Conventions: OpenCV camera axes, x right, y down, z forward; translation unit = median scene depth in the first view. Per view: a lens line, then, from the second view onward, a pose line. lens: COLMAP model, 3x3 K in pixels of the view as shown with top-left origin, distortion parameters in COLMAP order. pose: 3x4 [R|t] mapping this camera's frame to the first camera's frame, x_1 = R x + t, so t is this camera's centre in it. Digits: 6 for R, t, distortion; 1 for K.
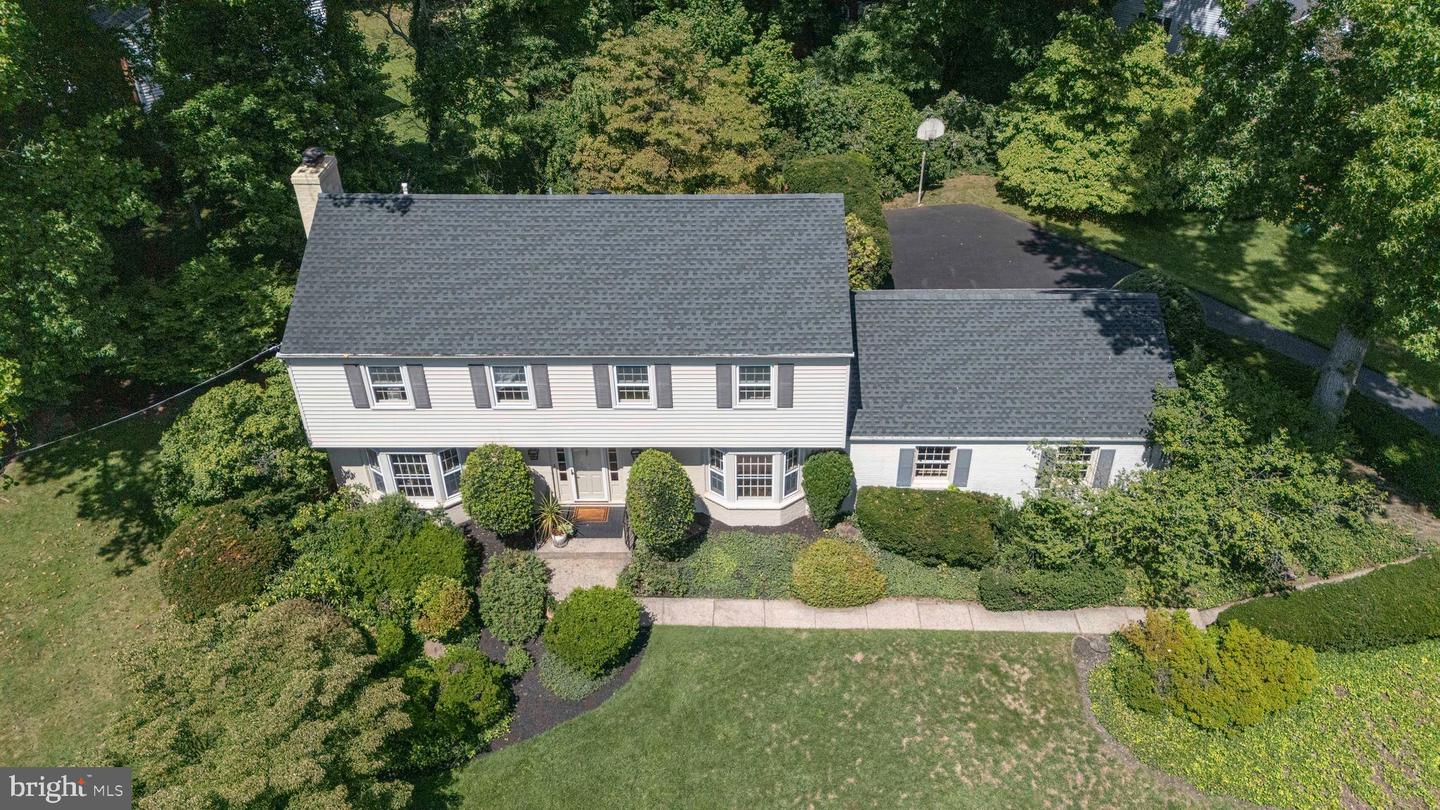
lens RADIAL K [[1054.0, 0, 720.0], [0, 1054.0, 405.0], [0, 0, 1]] dist [0.079691, -0.085234]
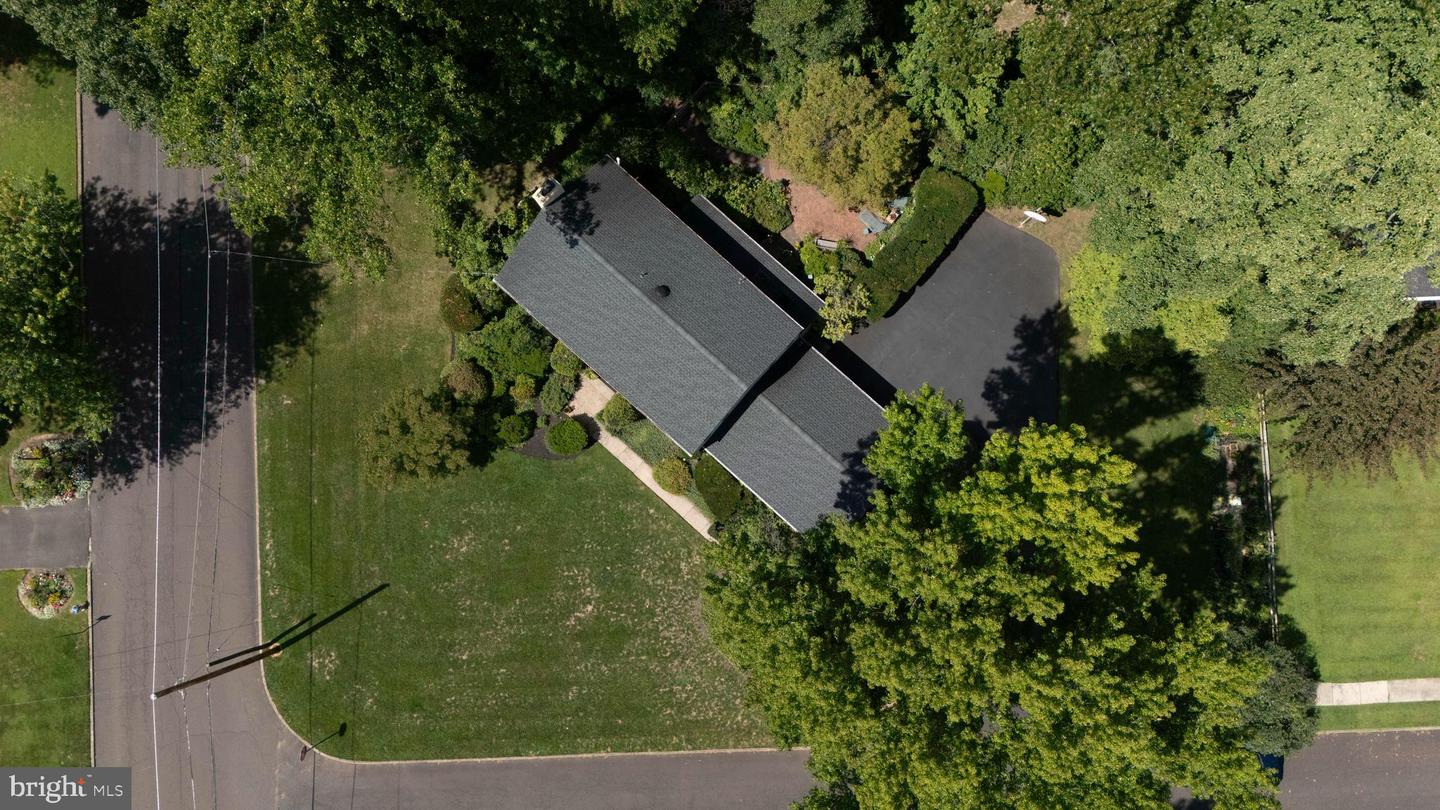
lens RADIAL K [[1060.4, 0, 720.0], [0, 1060.4, 405.0], [0, 0, 1]] dist [0.145513, -0.186174]
pose [[0.761581, 0.646459, -0.045673, 0.184585], [-0.362476, 0.483326, 0.796873, -1.676720], [0.537221, -0.590328, 0.602418, -0.199643]]
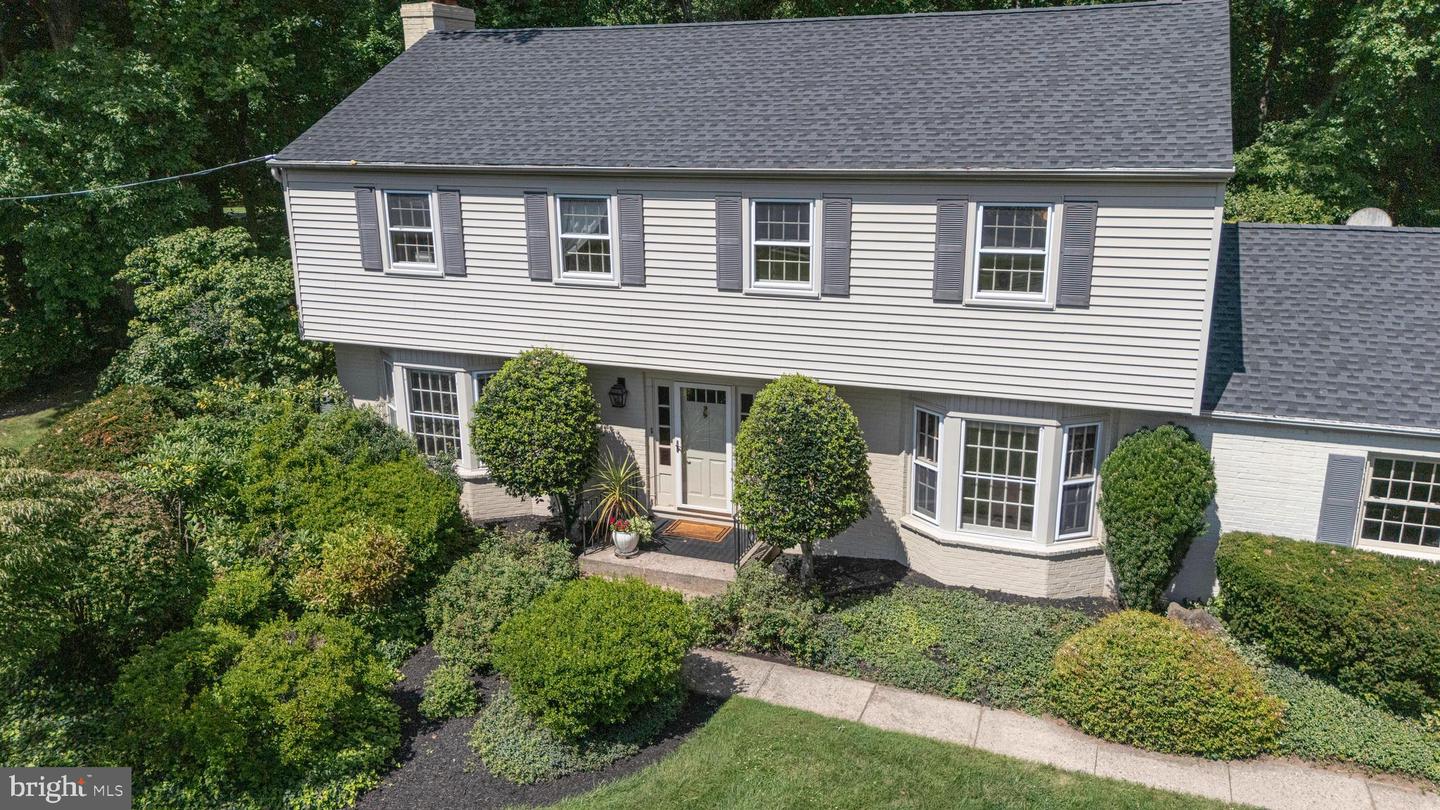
lens RADIAL K [[1054.0, 0, 720.0], [0, 1054.0, 405.0], [0, 0, 1]] dist [0.079691, -0.085234]
pose [[0.939943, 0.097123, -0.327224, 0.070319], [-0.197851, 0.936213, -0.290448, 0.211532], [0.278142, 0.337746, 0.899202, 0.491463]]
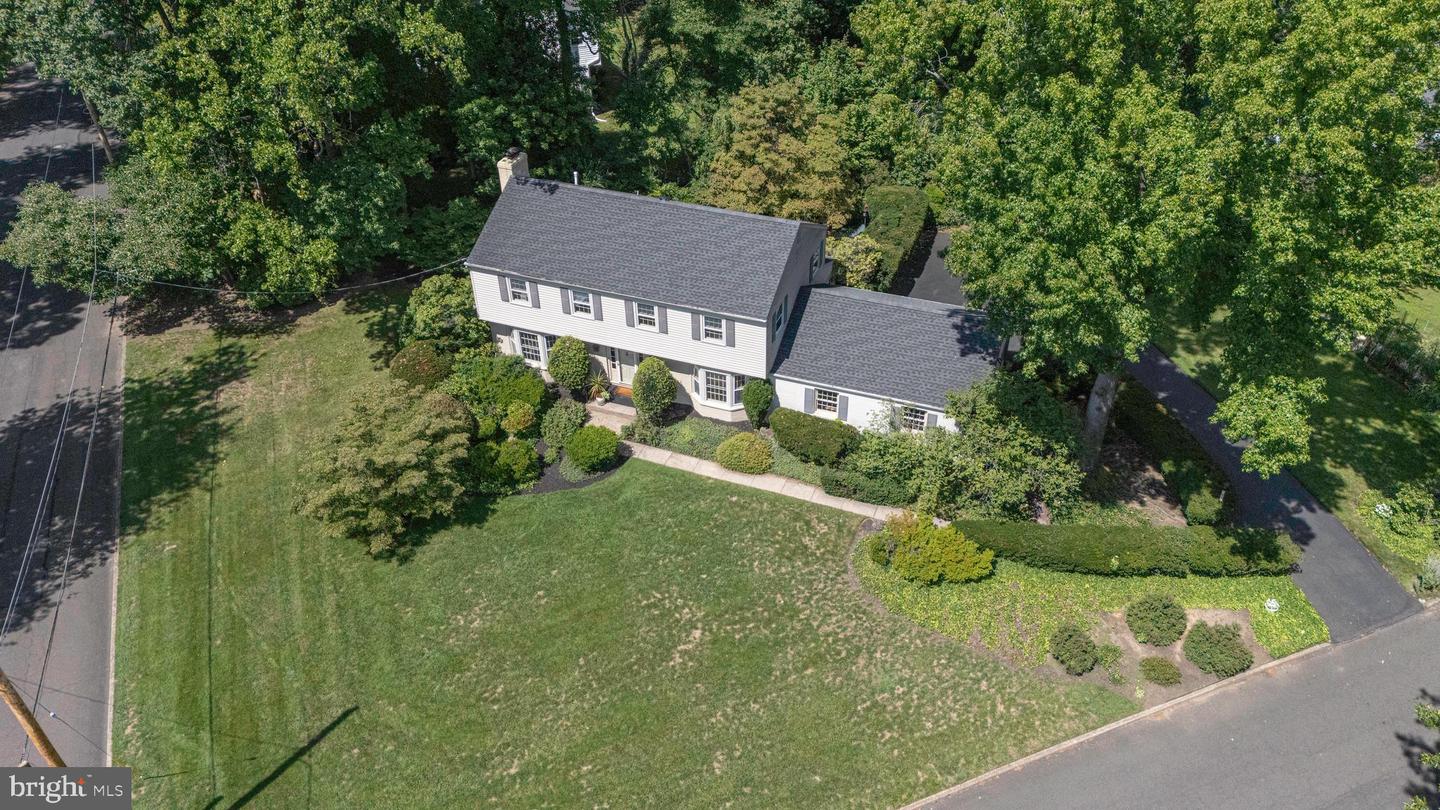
lens RADIAL K [[1041.8, 0, 720.0], [0, 1041.8, 405.0], [0, 0, 1]] dist [0.109746, -0.097462]
pose [[0.940152, 0.203040, -0.273657, 0.483997], [-0.192975, 0.979146, 0.063512, -0.007936], [0.280846, -0.006902, 0.959728, -0.540697]]
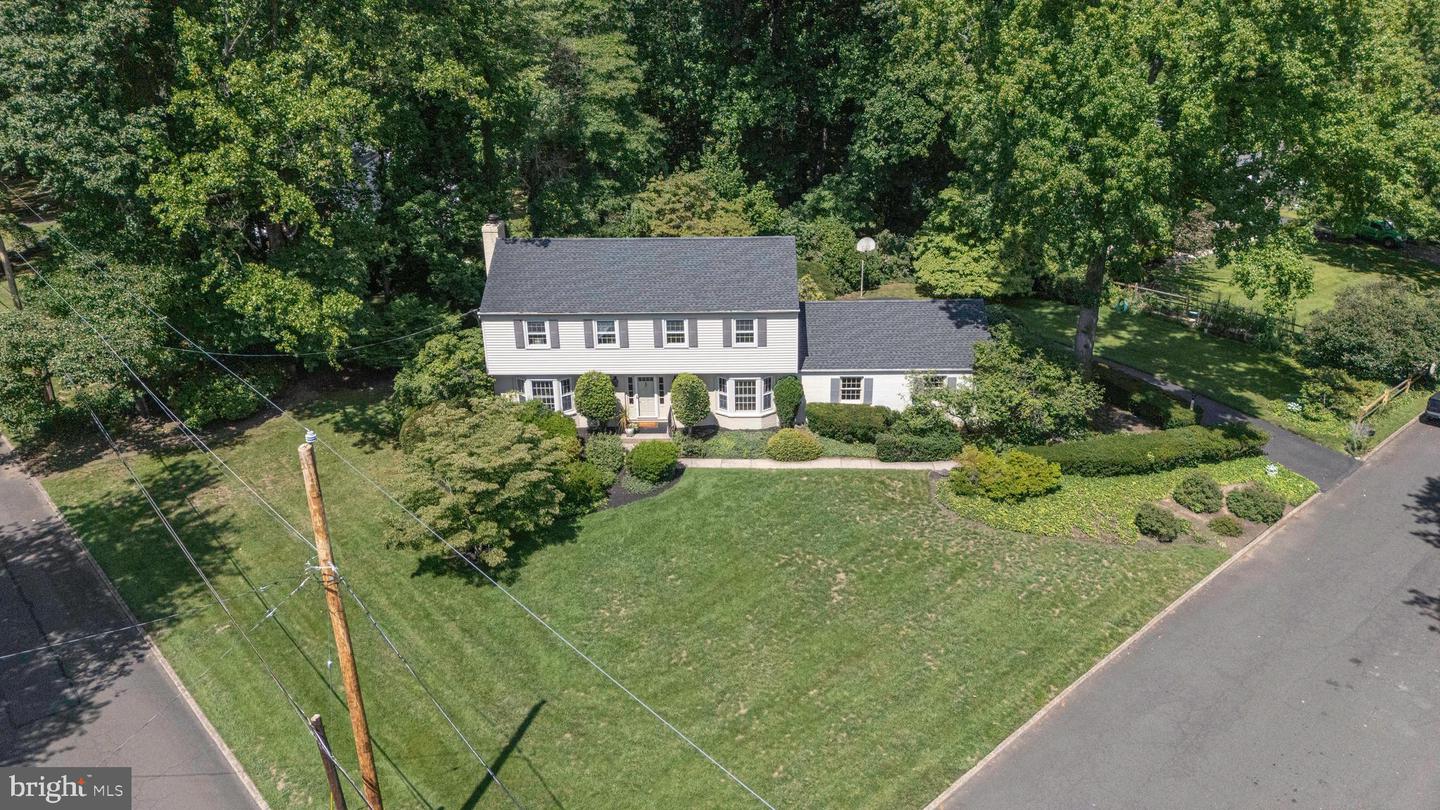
lens RADIAL K [[1041.8, 0, 720.0], [0, 1041.8, 405.0], [0, 0, 1]] dist [0.109746, -0.097462]
pose [[0.999987, -0.000730, -0.004966, 0.000262], [-0.000328, 0.977774, -0.209663, 0.435040], [0.005009, 0.209662, 0.977761, -0.633955]]
